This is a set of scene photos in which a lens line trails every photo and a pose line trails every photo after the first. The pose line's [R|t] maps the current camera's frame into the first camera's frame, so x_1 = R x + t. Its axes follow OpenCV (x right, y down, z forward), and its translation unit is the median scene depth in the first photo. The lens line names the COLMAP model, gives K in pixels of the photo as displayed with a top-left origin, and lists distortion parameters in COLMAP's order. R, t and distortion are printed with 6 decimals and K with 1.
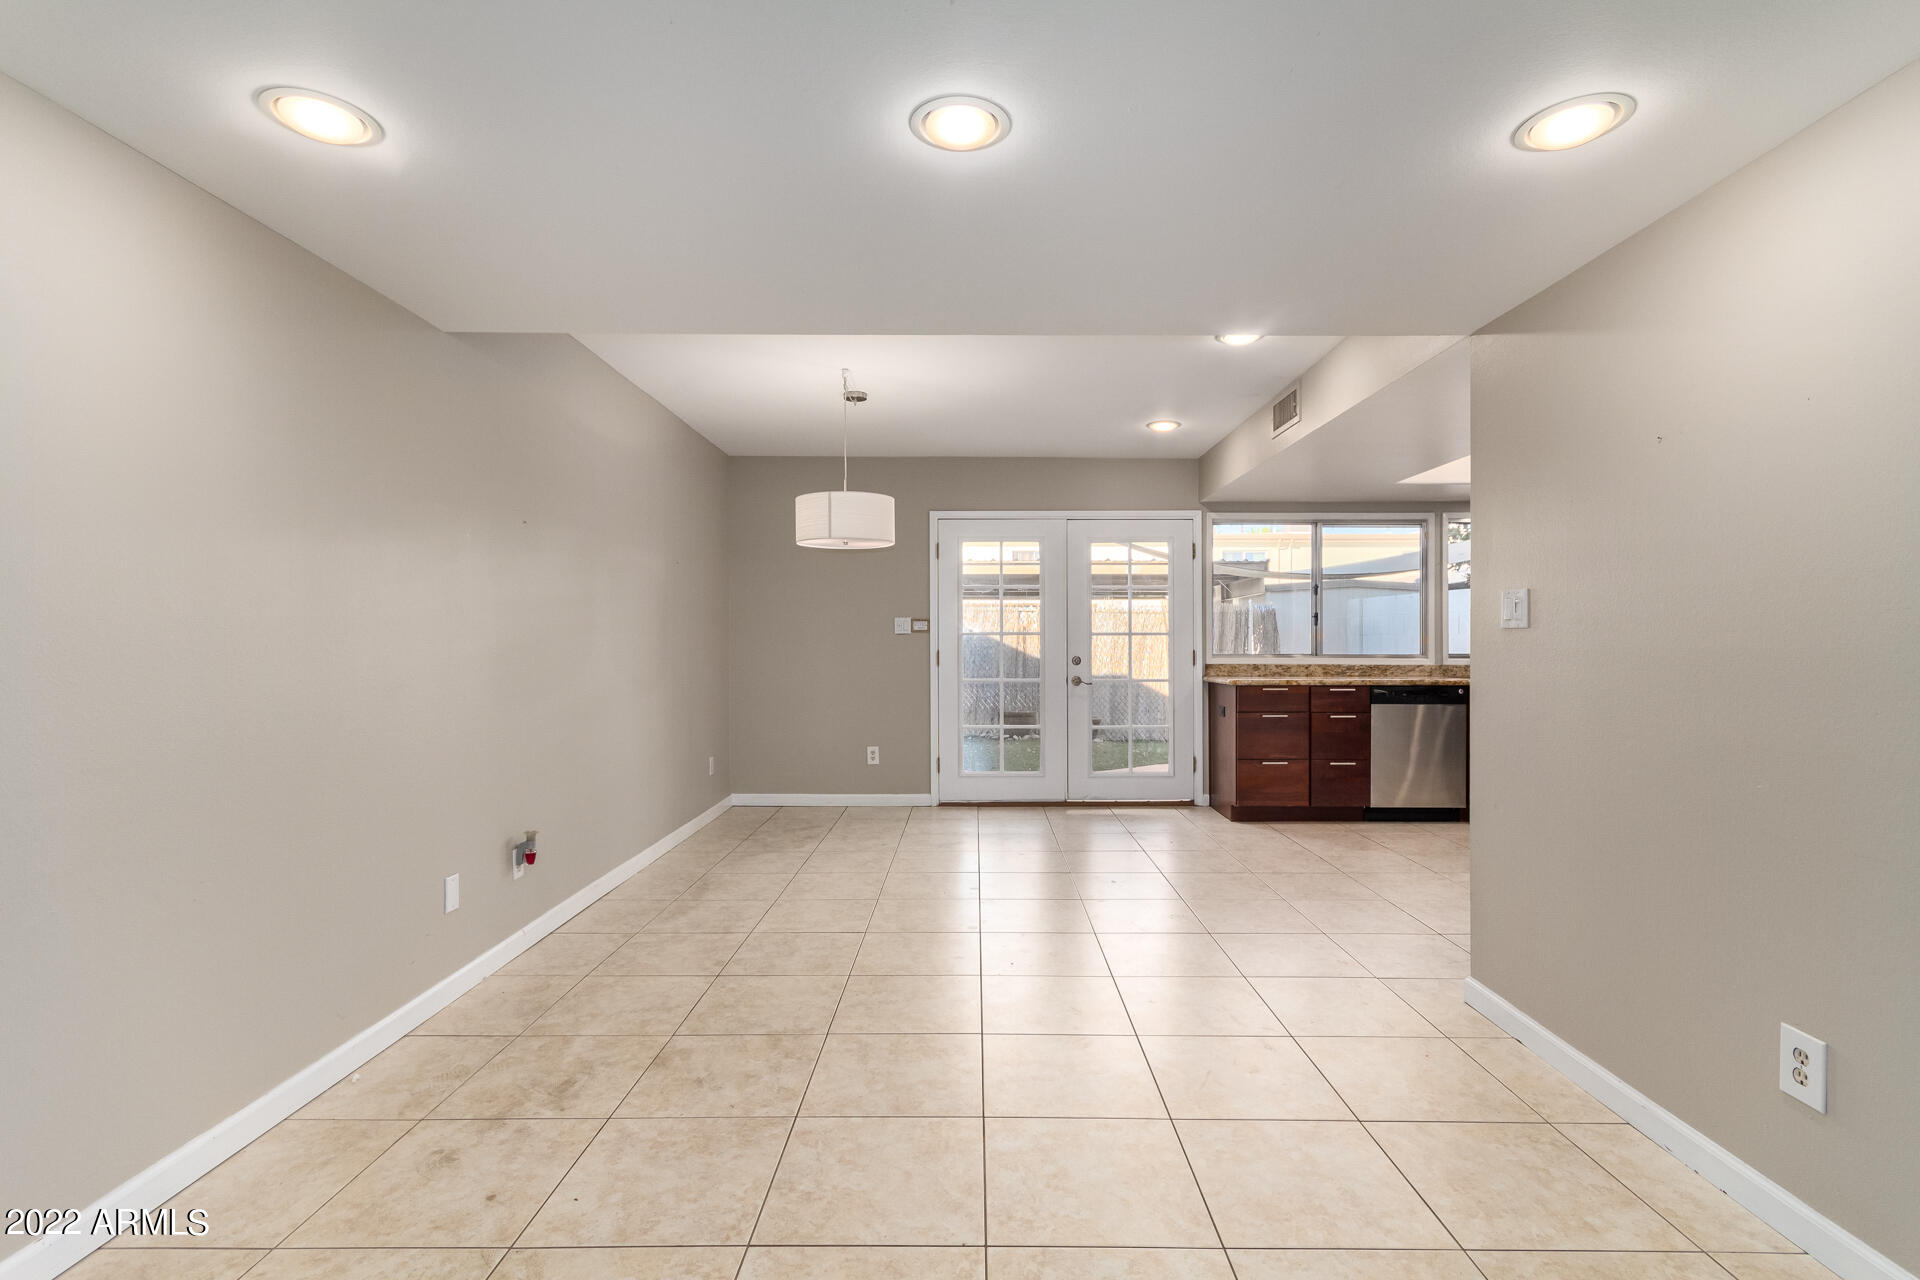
lens RADIAL K [[921.7, 0, 966.0], [0, 921.7, 643.2], [0, 0, 1]] dist [-0.000752, 0.009910]
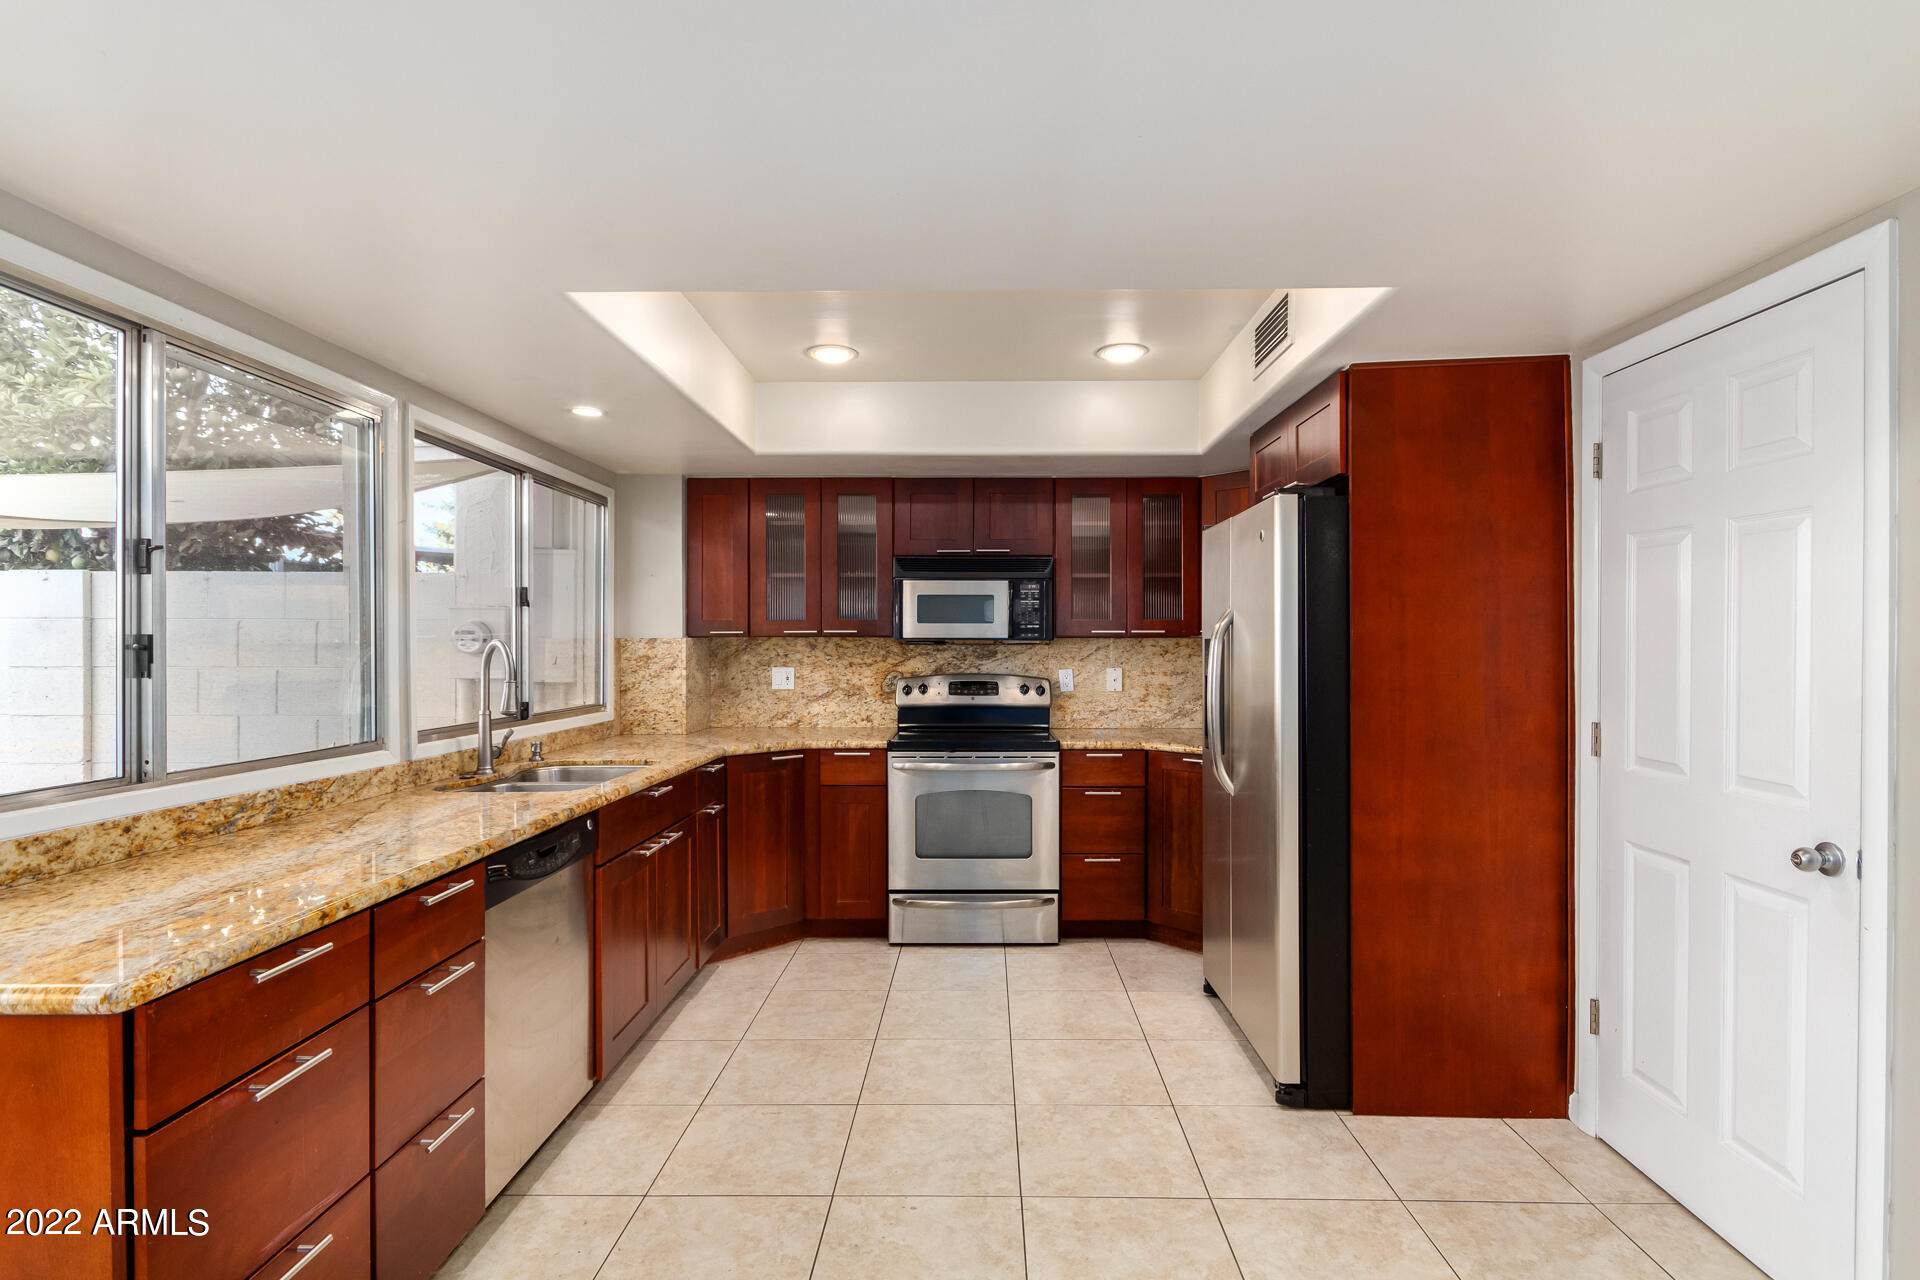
lens RADIAL K [[961.7, 0, 960.0], [0, 961.7, 640.0], [0, 0, 1]] dist [0.003671, 0.000057]
pose [[0.016564, 0.006343, 0.999843, 0.078814], [0.002697, 0.999976, -0.006388, -0.028536], [-0.999859, 0.002803, 0.016546, 0.741268]]
